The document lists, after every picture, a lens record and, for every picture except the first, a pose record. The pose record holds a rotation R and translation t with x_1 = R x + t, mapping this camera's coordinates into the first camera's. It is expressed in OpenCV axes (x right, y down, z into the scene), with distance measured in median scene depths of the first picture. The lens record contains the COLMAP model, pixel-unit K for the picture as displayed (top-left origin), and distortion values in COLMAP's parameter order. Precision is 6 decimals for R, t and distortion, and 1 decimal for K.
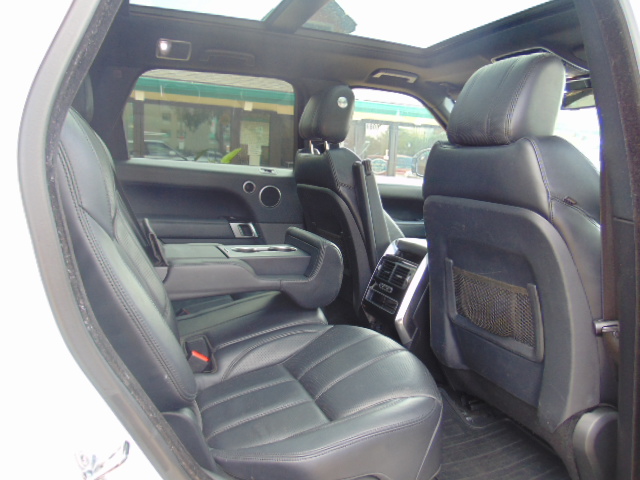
lens RADIAL K [[477.5, 0, 317.6], [0, 477.5, 238.7], [0, 0, 1]] dist [-0.002624, 0.029485]
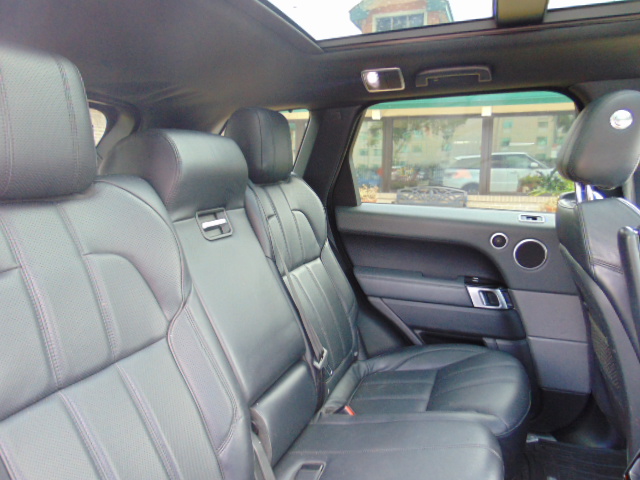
lens RADIAL K [[477.5, 0, 321.8], [0, 477.5, 240.6], [0, 0, 1]] dist [-0.002624, 0.029485]
pose [[0.735428, 0.058612, -0.675063, 0.155169], [-0.067824, 0.997616, 0.012730, -0.099144], [0.674200, 0.036424, 0.737650, 0.269405]]
